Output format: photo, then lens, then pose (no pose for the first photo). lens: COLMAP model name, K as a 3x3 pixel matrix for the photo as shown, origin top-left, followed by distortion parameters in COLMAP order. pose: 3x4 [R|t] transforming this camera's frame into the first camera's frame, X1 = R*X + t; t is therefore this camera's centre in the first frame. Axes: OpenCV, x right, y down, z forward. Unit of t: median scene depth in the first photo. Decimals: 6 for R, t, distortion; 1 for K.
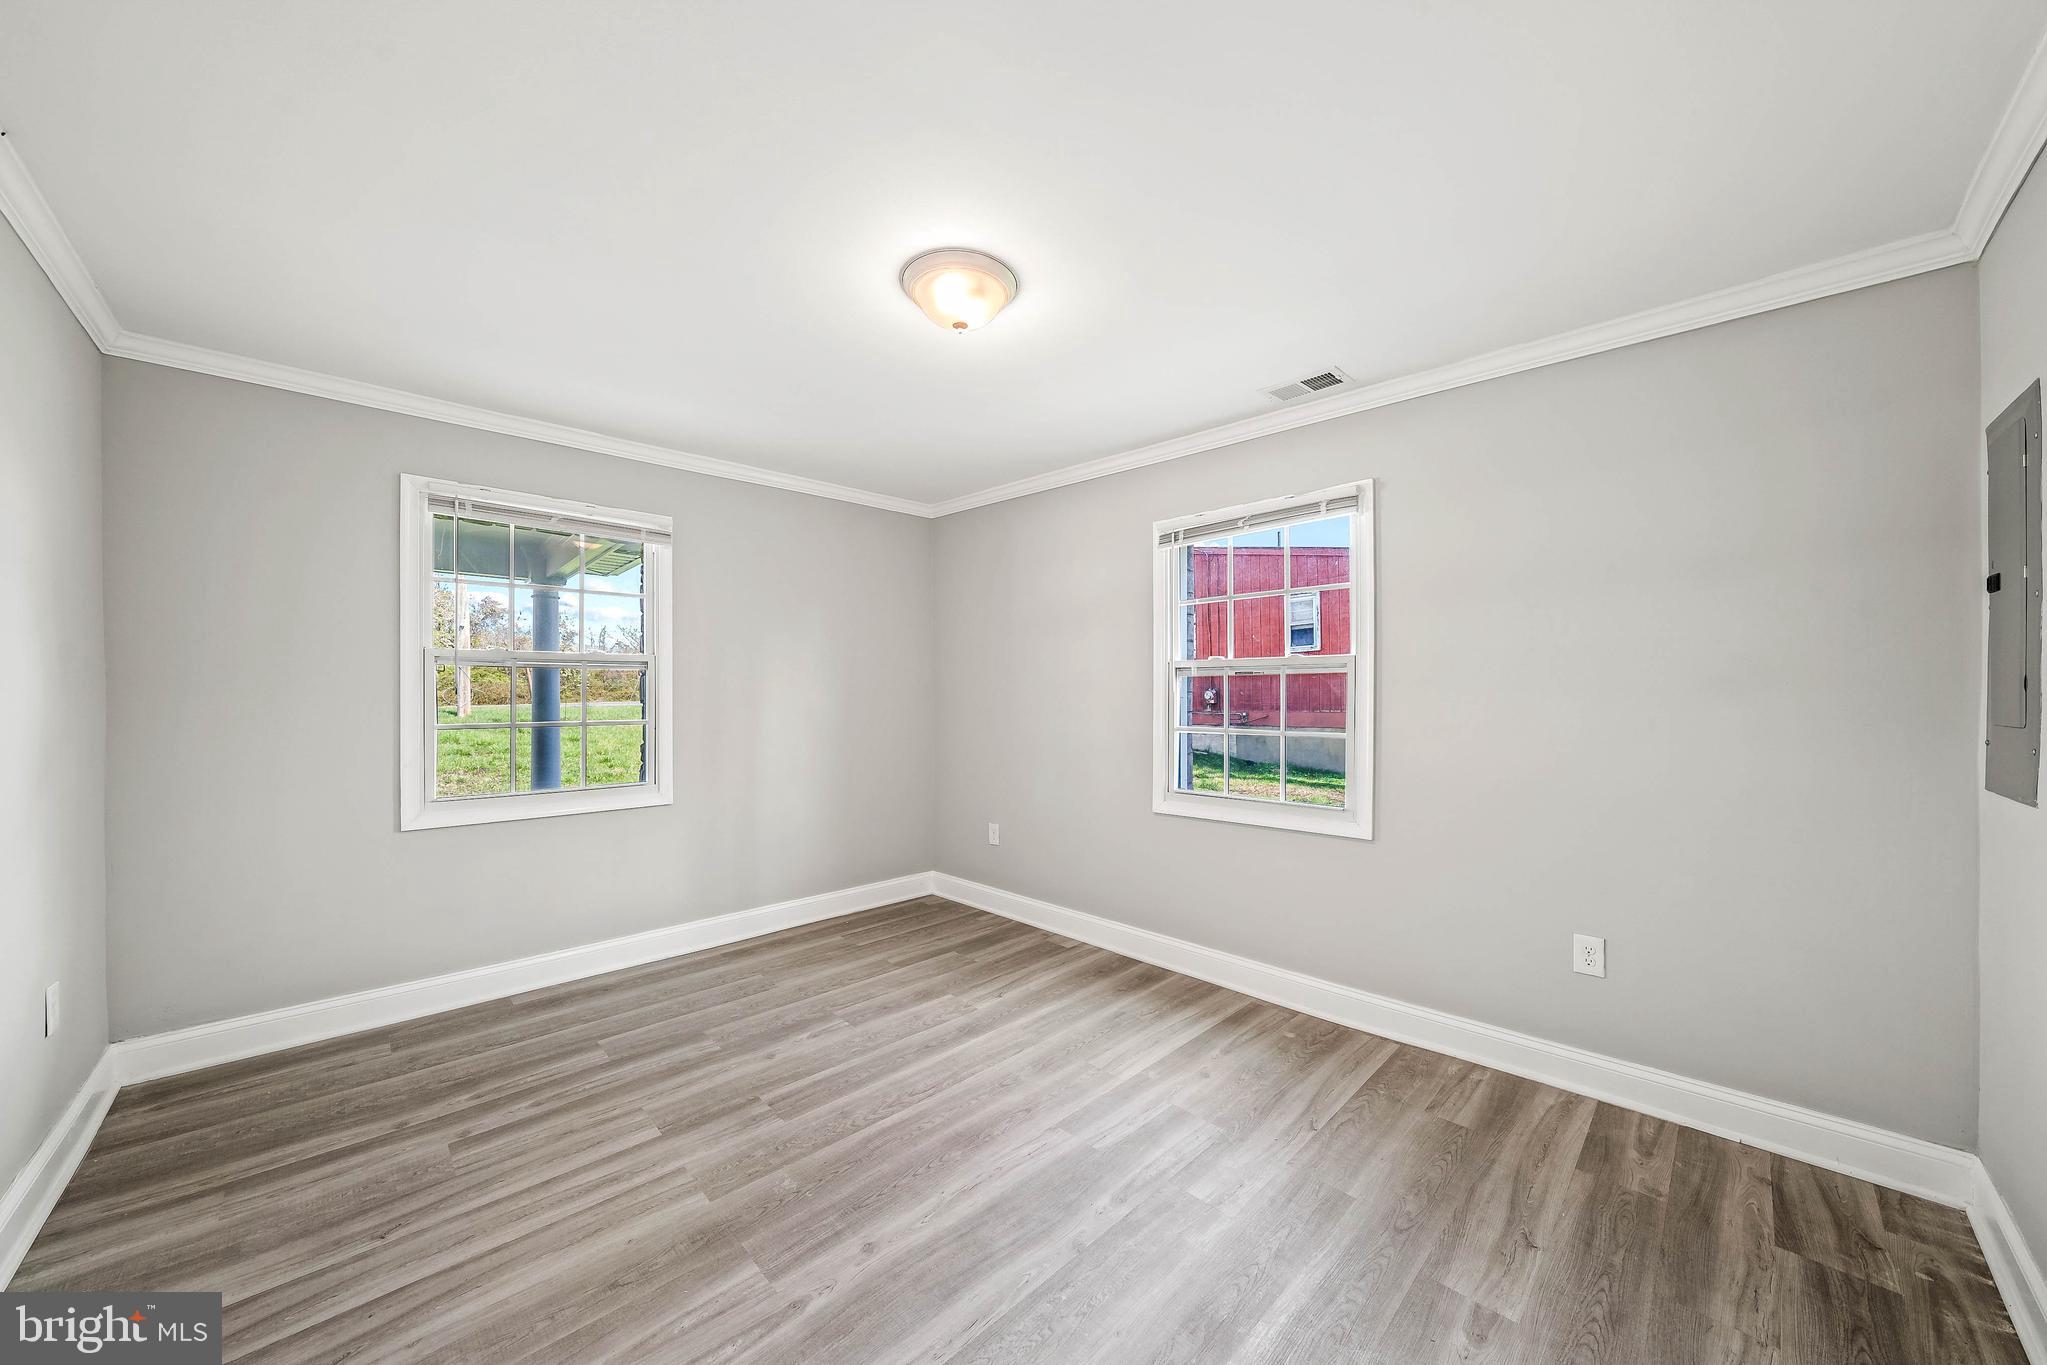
lens RADIAL K [[705.2, 0, 1018.8], [0, 705.2, 687.9], [0, 0, 1]] dist [-0.001487, -0.000235]
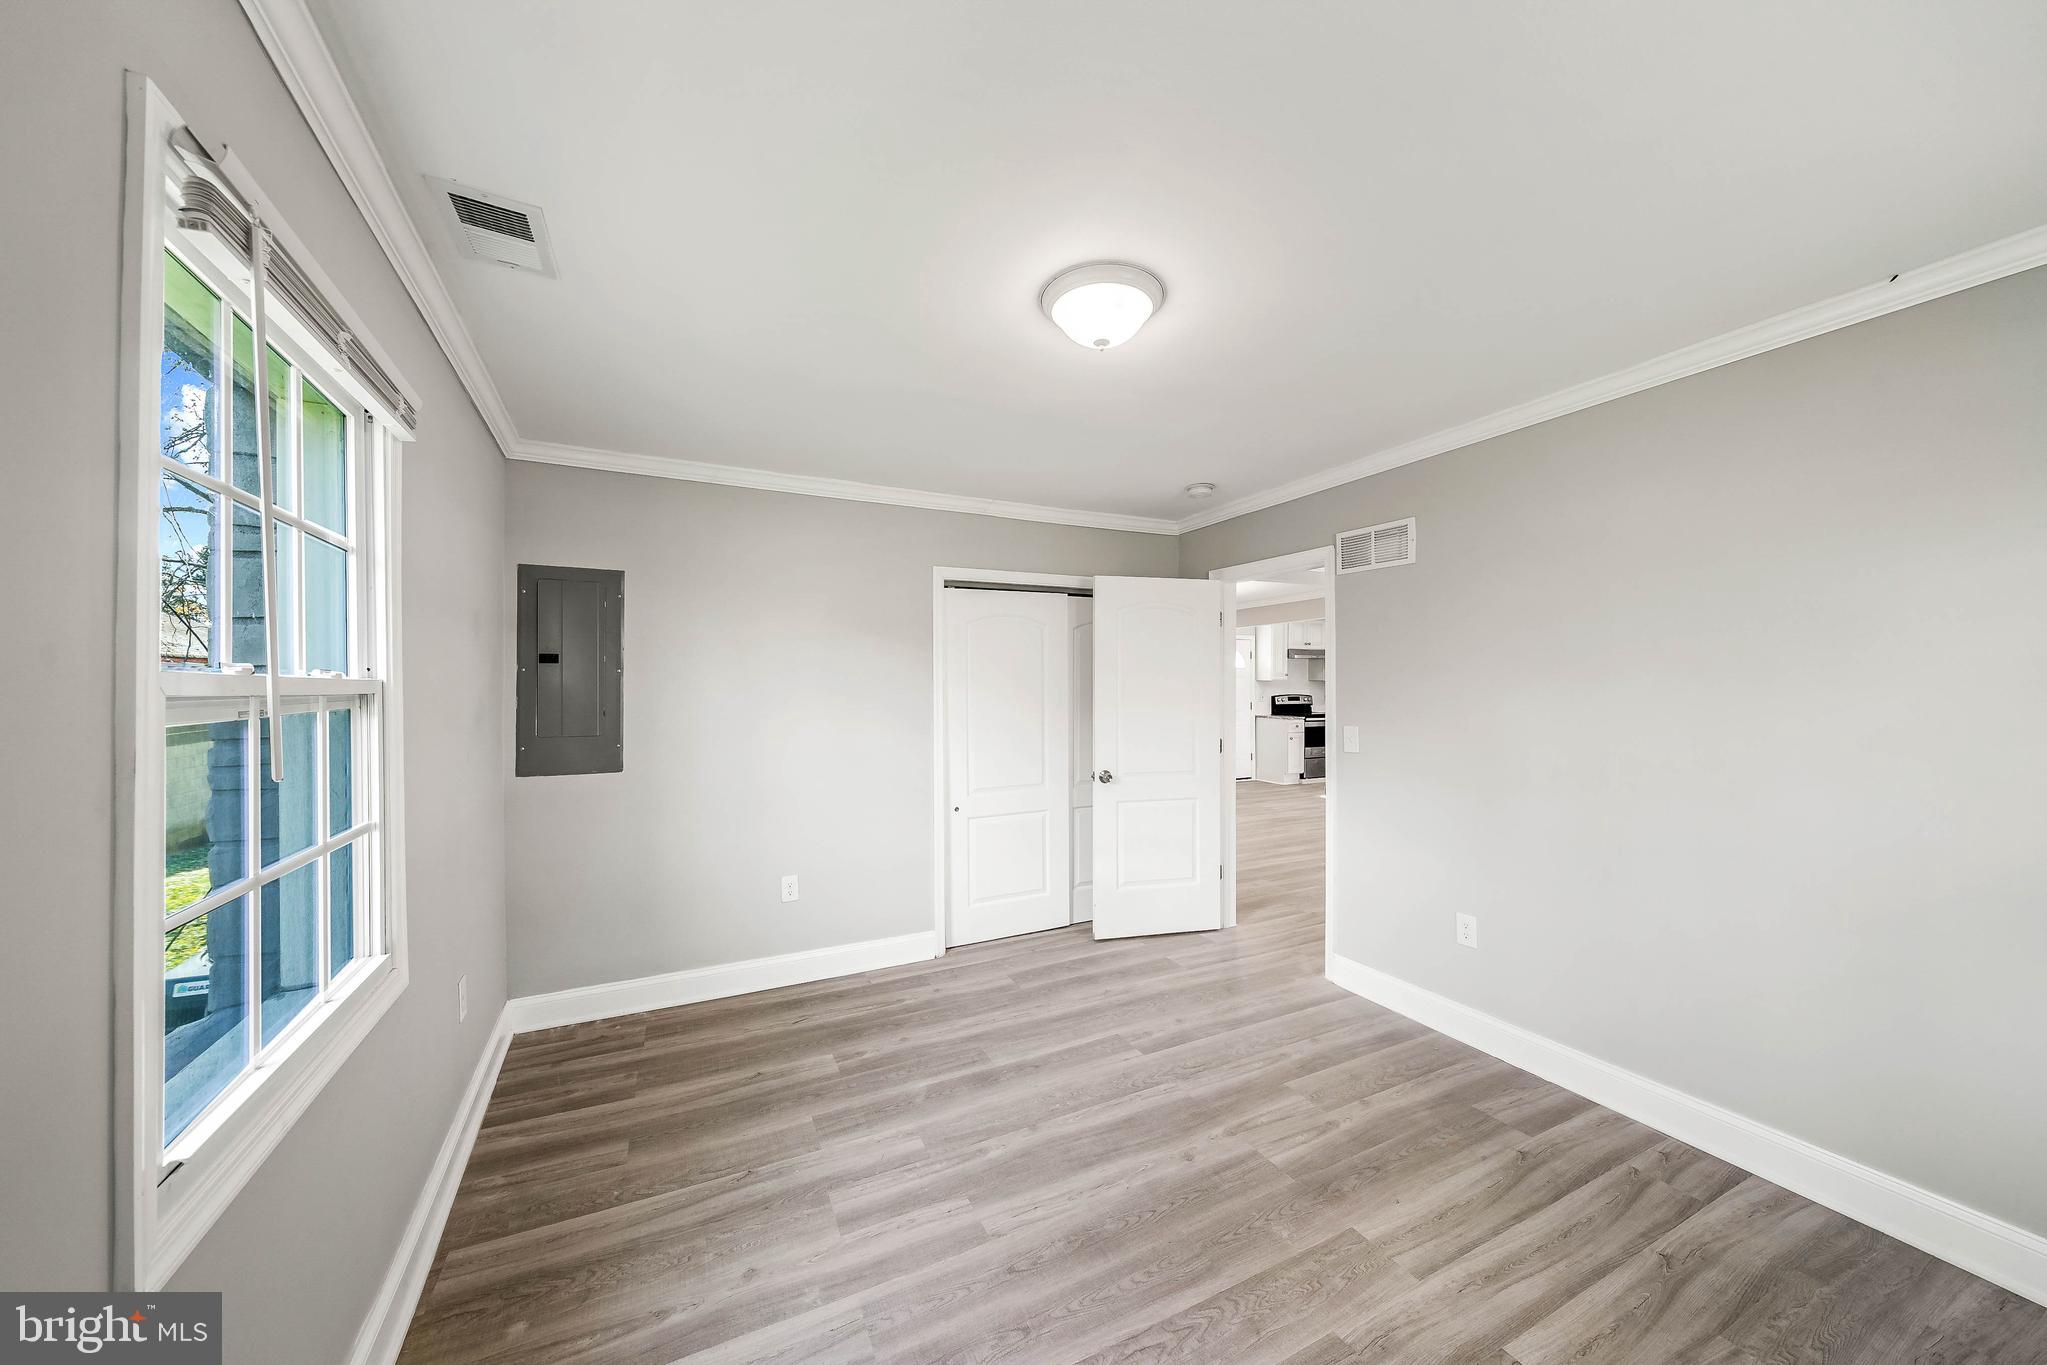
lens RADIAL K [[705.2, 0, 1018.8], [0, 705.2, 687.9], [0, 0, 1]] dist [-0.001487, -0.000235]
pose [[-0.949053, 0.003389, 0.315099, -0.286777], [0.002129, 0.999988, -0.004345, -0.057836], [-0.315110, -0.003452, -0.949049, 2.039106]]
